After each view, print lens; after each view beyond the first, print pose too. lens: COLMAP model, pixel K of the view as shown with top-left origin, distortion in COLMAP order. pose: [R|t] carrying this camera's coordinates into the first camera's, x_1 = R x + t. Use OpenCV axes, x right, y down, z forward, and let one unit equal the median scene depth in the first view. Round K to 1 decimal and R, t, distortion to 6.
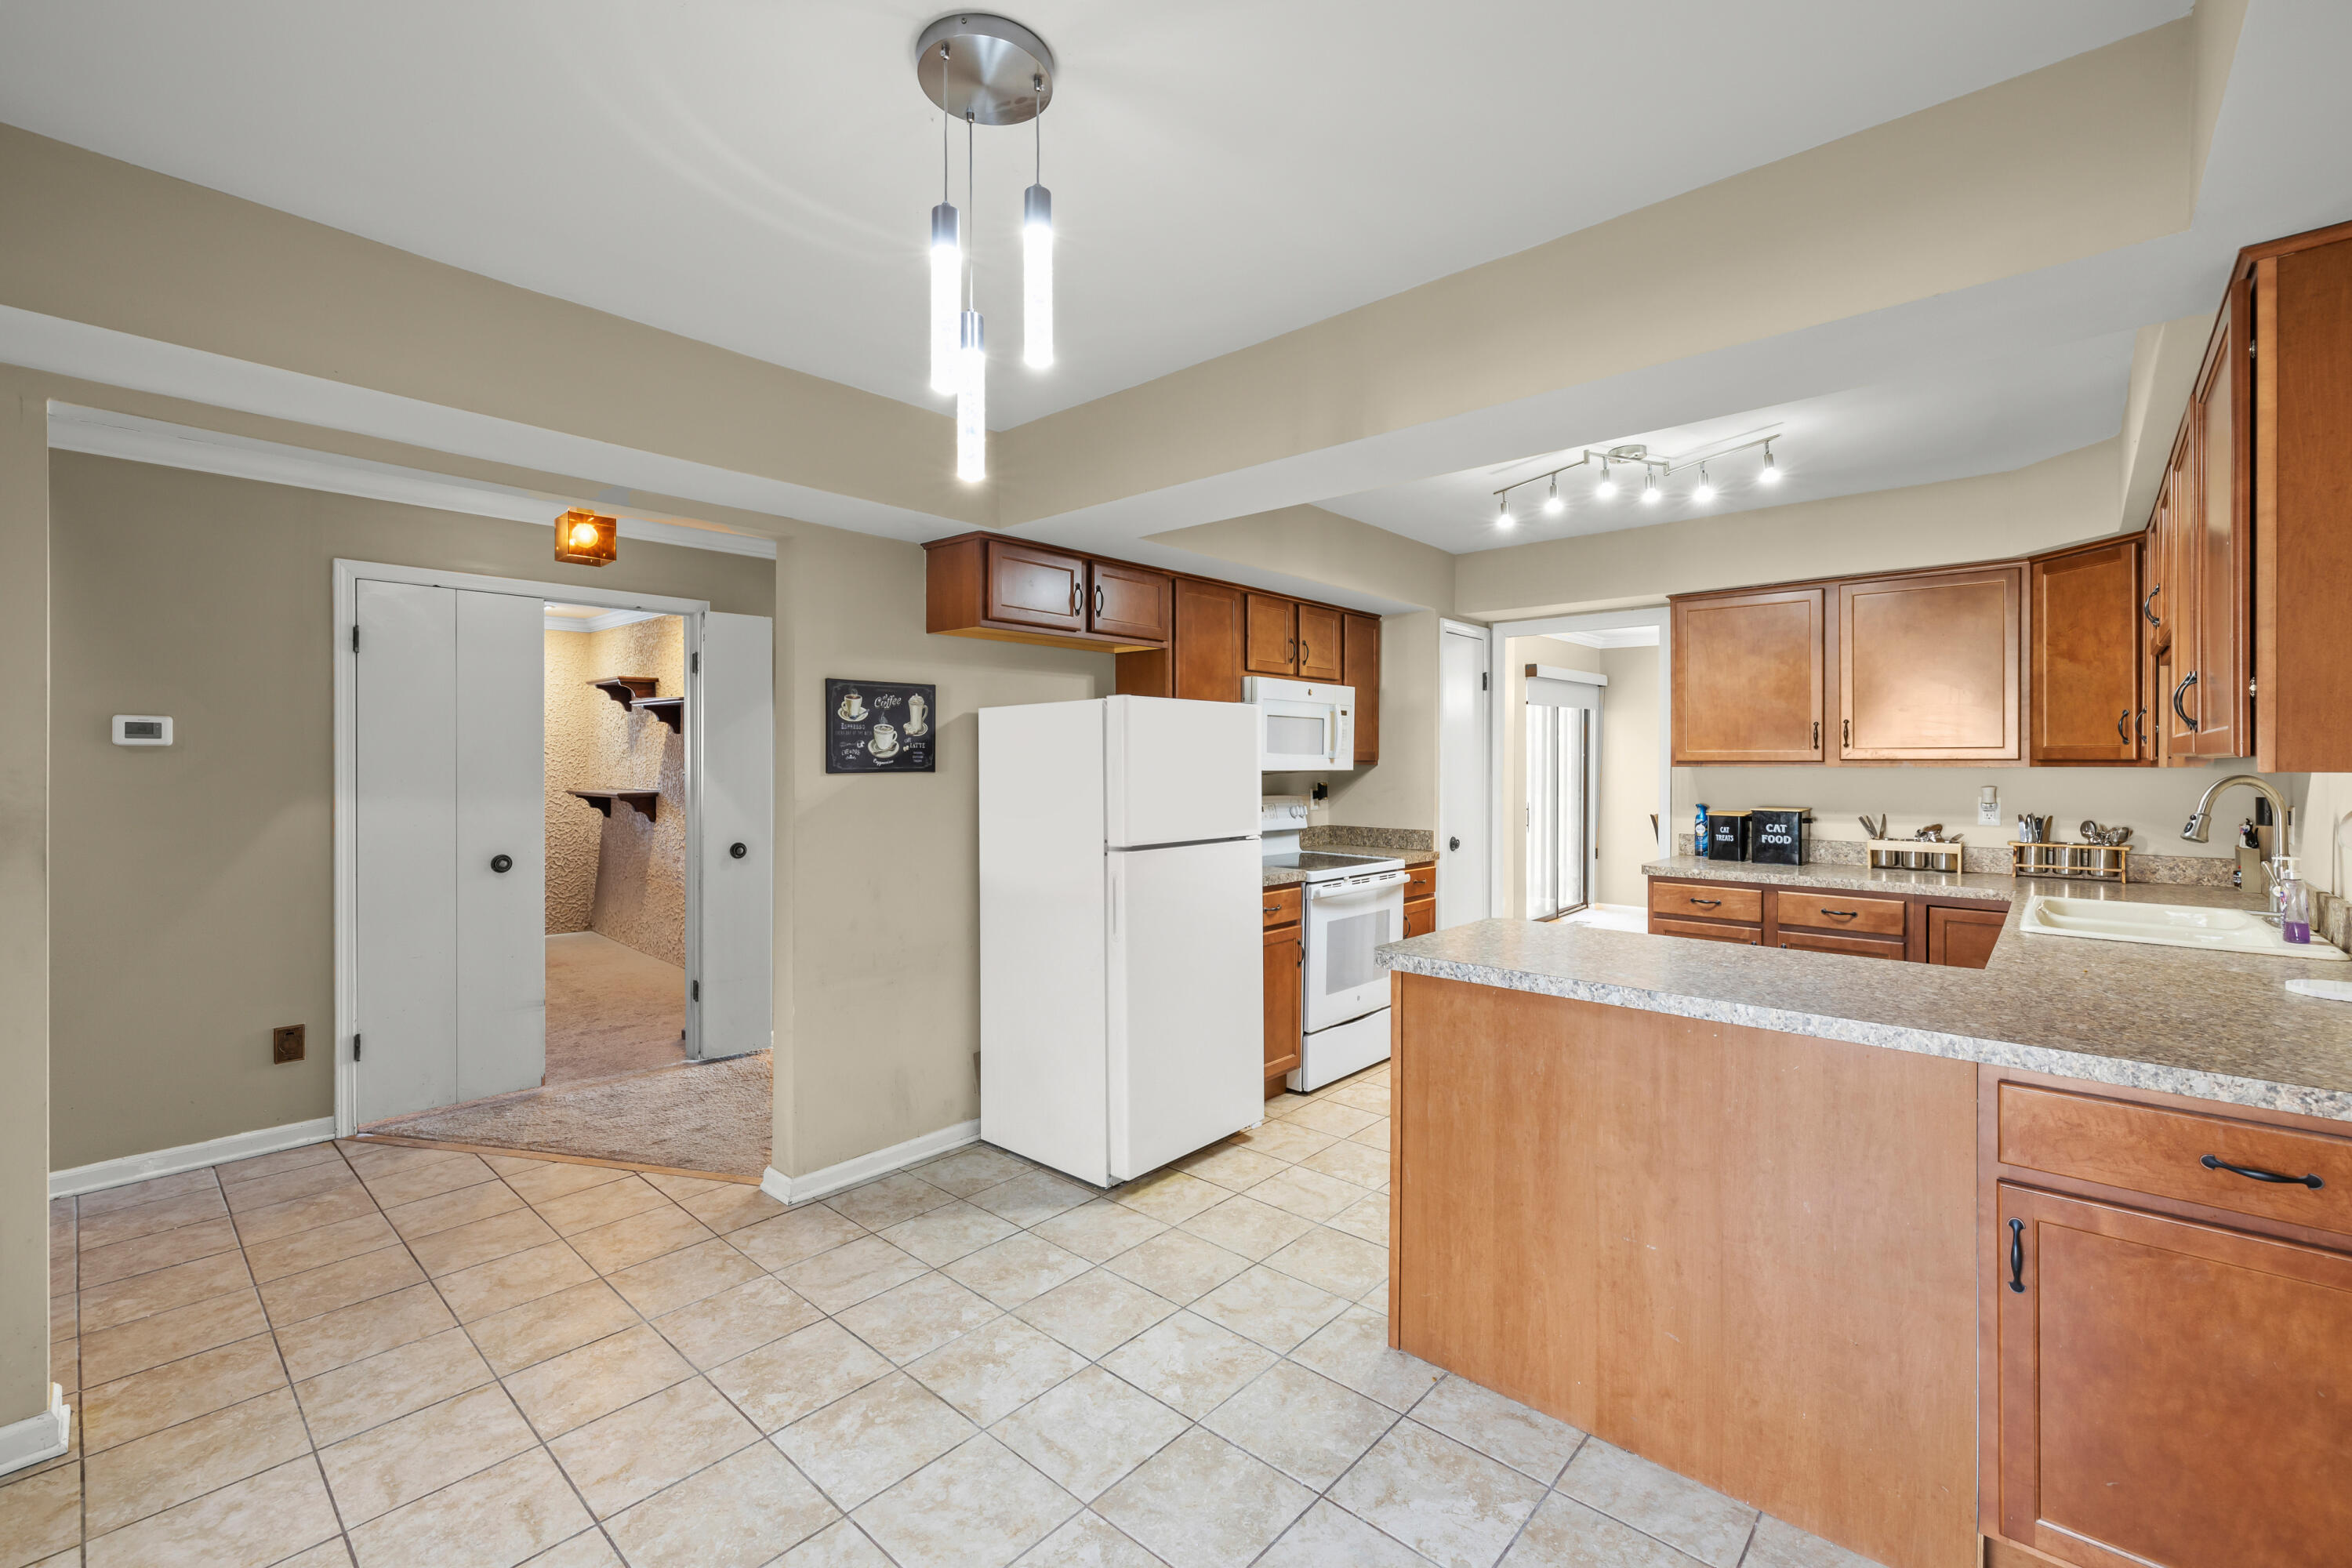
lens RADIAL K [[1000.0, 0, 1176.9], [0, 1000.0, 757.8], [0, 0, 1]] dist [0.001688, 0.000122]
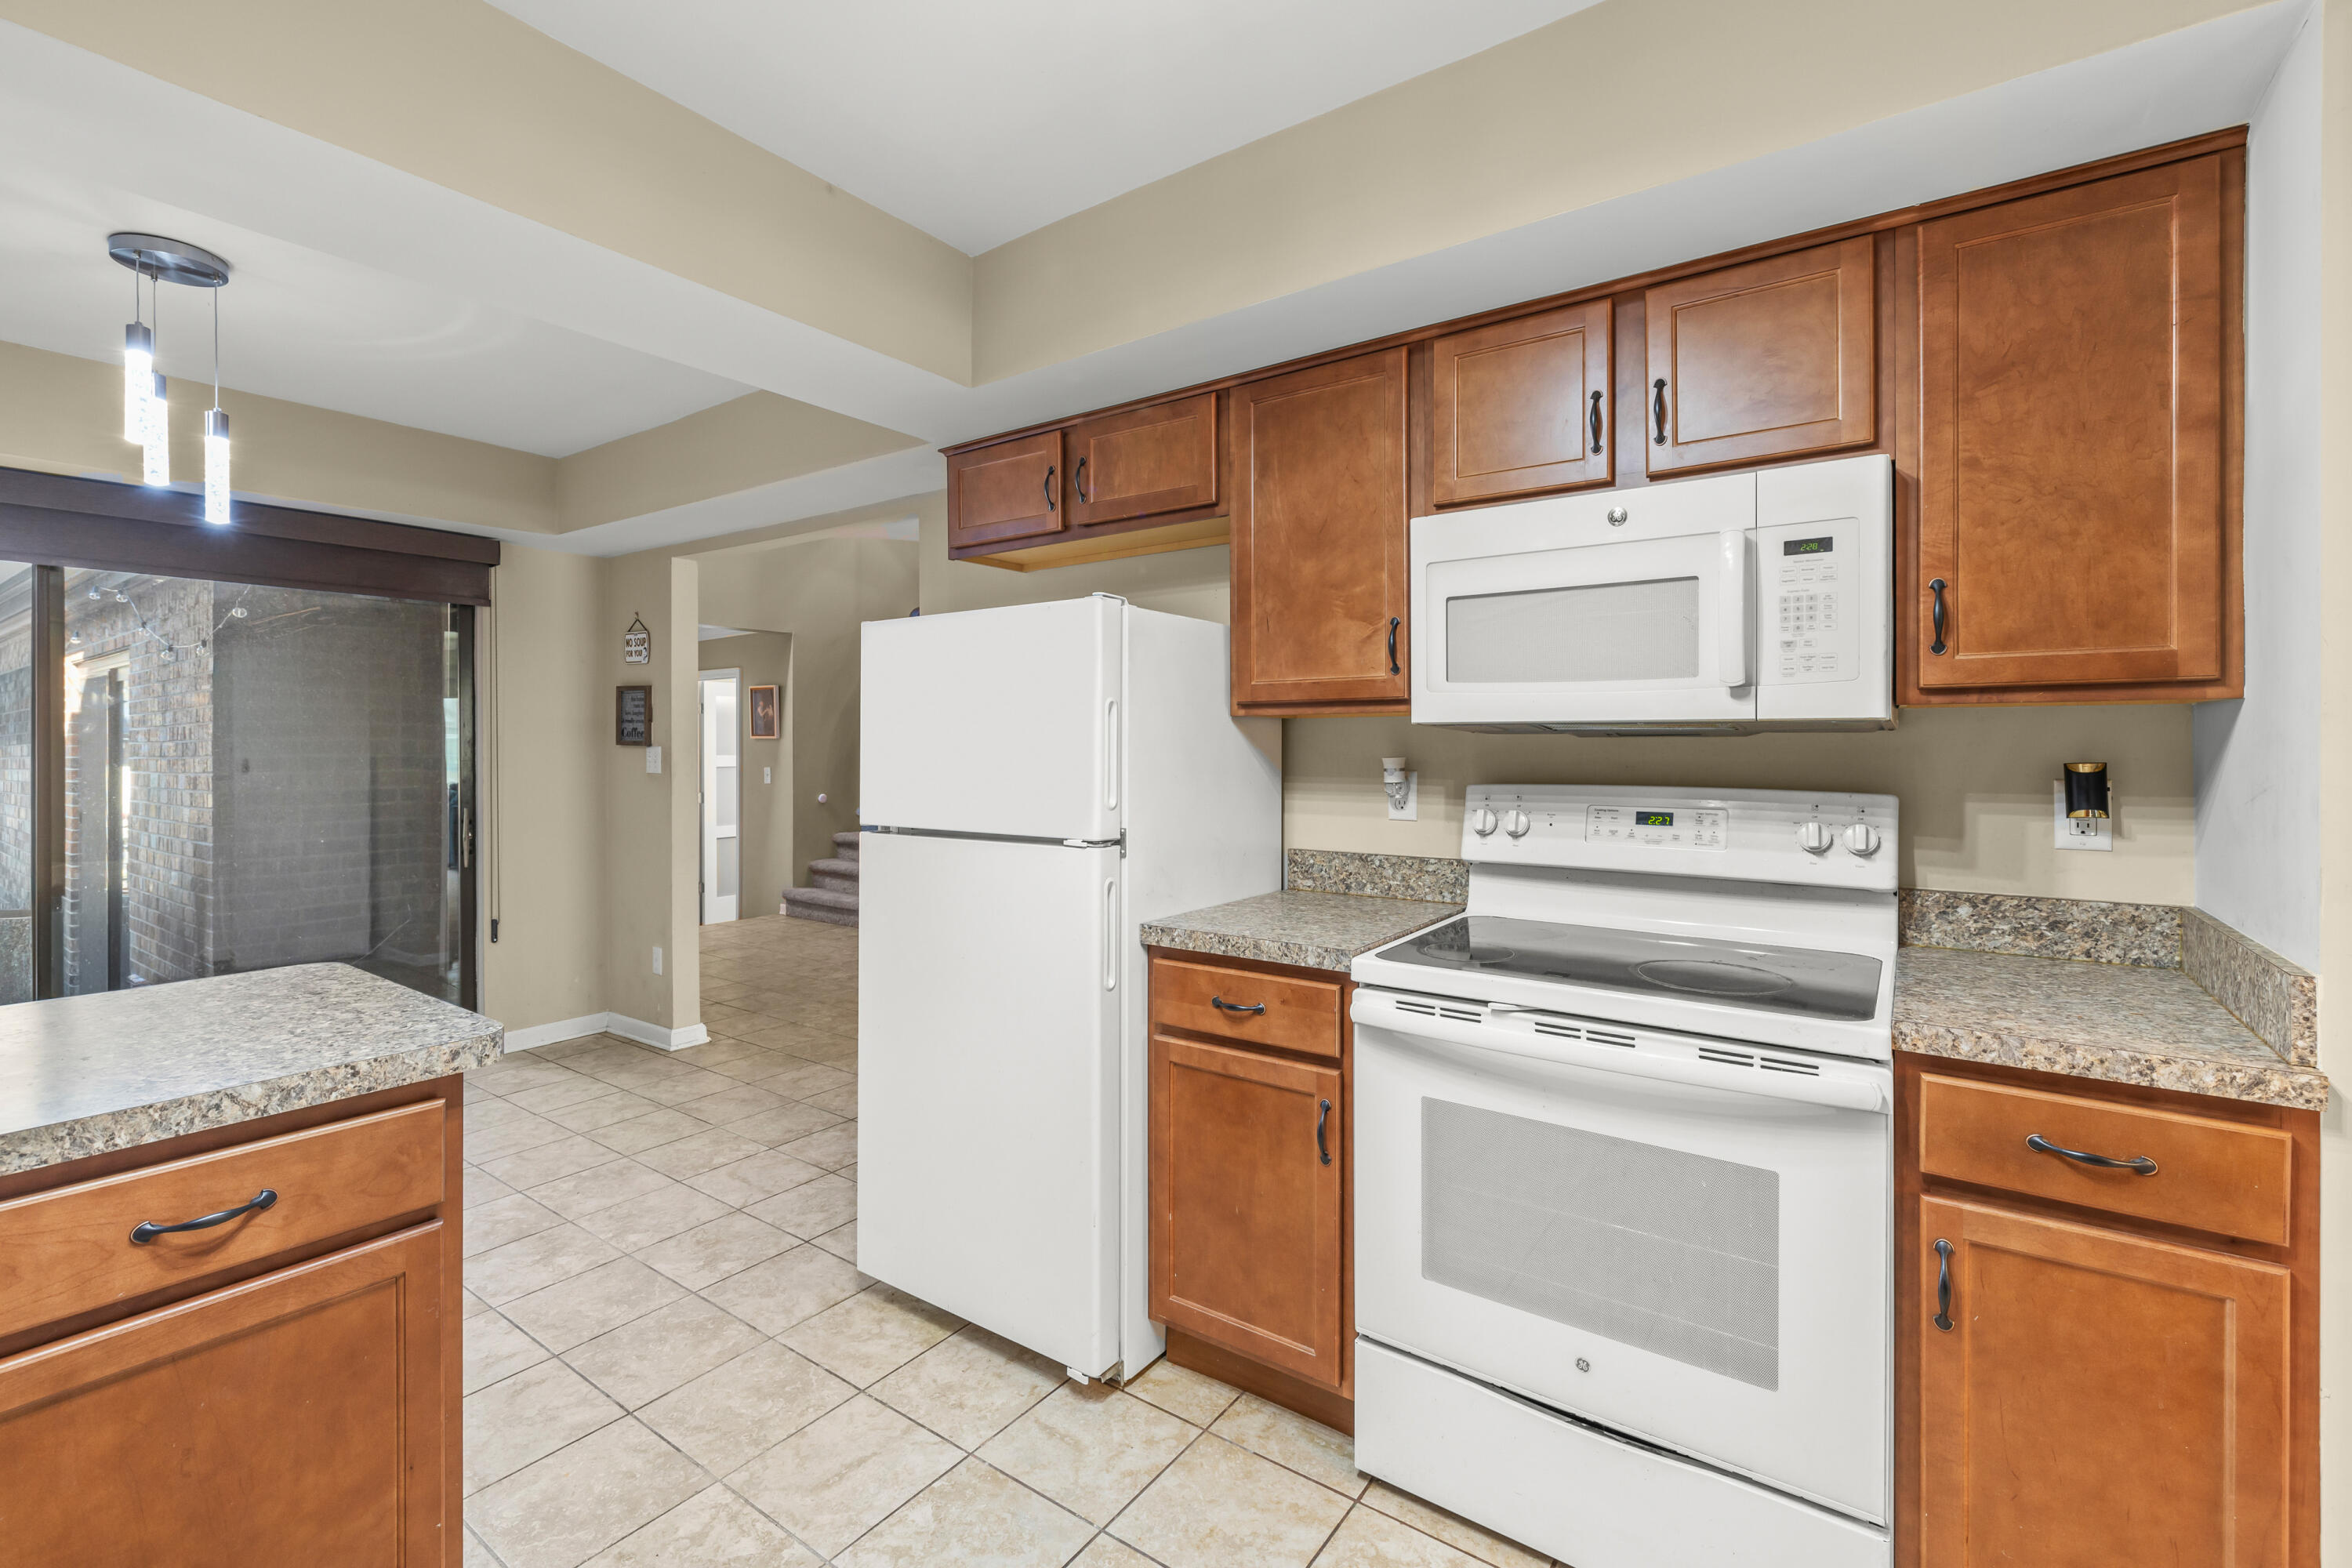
lens RADIAL K [[1069.8, 0, 1182.1], [0, 1069.8, 740.7], [0, 0, 1]] dist [0.001636, -0.000041]
pose [[0.085983, -0.001097, -0.996296, 0.777884], [0.006687, 0.999978, -0.000524, 0.028347], [0.996274, -0.006618, 0.085988, 1.184584]]
